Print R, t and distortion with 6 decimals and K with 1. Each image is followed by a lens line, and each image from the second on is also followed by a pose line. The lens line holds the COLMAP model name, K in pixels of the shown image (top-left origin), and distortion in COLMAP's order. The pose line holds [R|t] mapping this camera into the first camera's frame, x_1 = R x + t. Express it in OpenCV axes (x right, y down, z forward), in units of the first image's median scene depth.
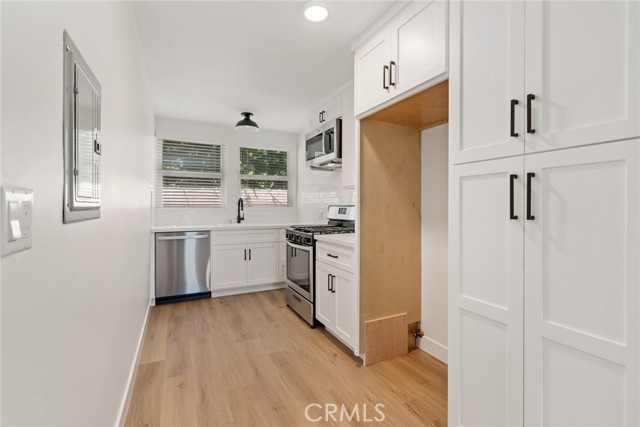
lens RADIAL K [[290.8, 0, 321.0], [0, 290.8, 206.1], [0, 0, 1]] dist [-0.000102, 0.000404]
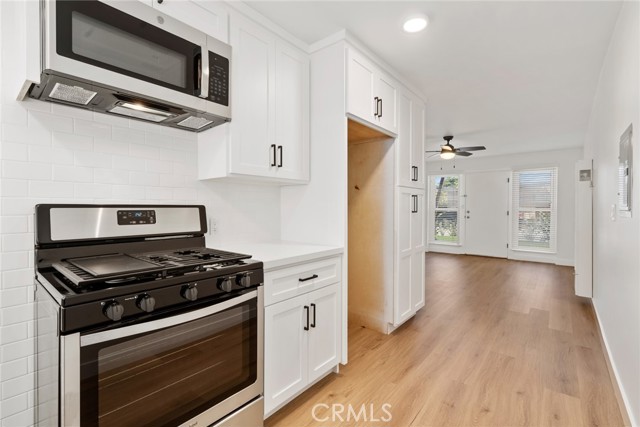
lens RADIAL K [[290.8, 0, 321.0], [0, 290.8, 206.1], [0, 0, 1]] dist [-0.000102, 0.000404]
pose [[-0.406554, -0.003112, 0.913621, -0.412413], [-0.005663, 0.999984, 0.000887, -0.002564], [-0.913609, -0.004813, -0.406565, 0.842608]]
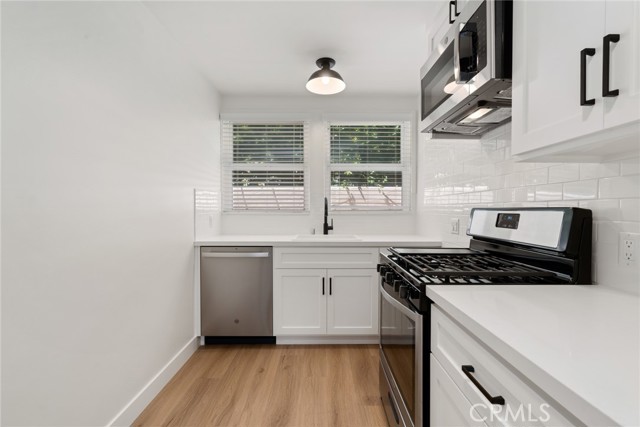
lens RADIAL K [[289.0, 0, 322.4], [0, 289.0, 210.8], [0, 0, 1]] dist [-0.003255, -0.000105]
pose [[0.897059, 0.002194, -0.441905, 0.015569], [0.000044, 0.999987, 0.005054, -0.000434], [0.441911, -0.004553, 0.897047, 0.451962]]
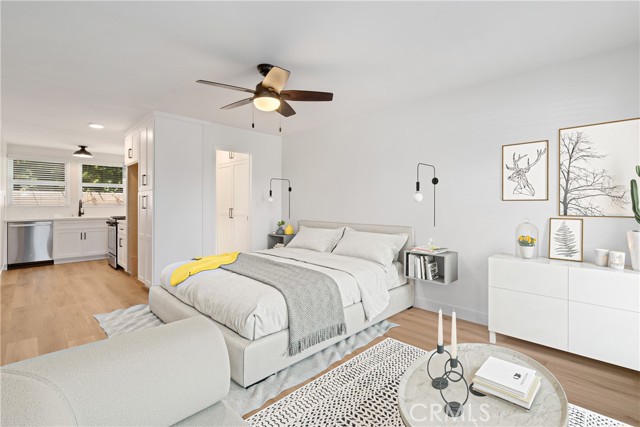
lens RADIAL K [[290.8, 0, 321.0], [0, 290.8, 206.1], [0, 0, 1]] dist [-0.000102, 0.000404]
pose [[0.947924, 0.002190, 0.318489, 0.478859], [-0.002515, 0.999997, 0.000611, 0.001288], [-0.318487, -0.001380, 0.947926, -0.922681]]
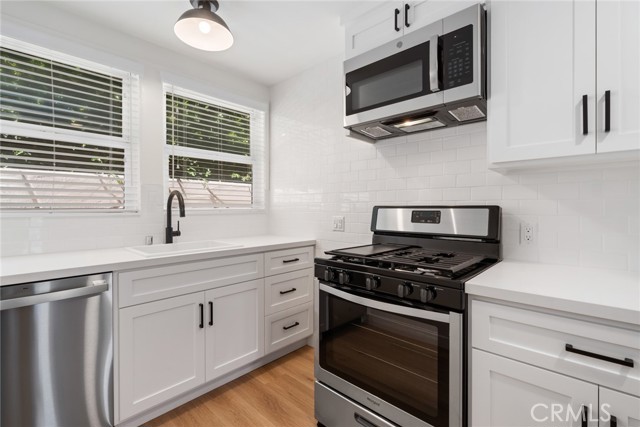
lens RADIAL K [[293.8, 0, 321.4], [0, 293.8, 207.5], [0, 0, 1]] dist [0.002319, 0.000121]
pose [[0.936880, -0.002777, 0.349641, -0.254172], [0.002283, 0.999996, 0.001826, -0.001293], [-0.349645, -0.000912, 0.936882, 0.529296]]
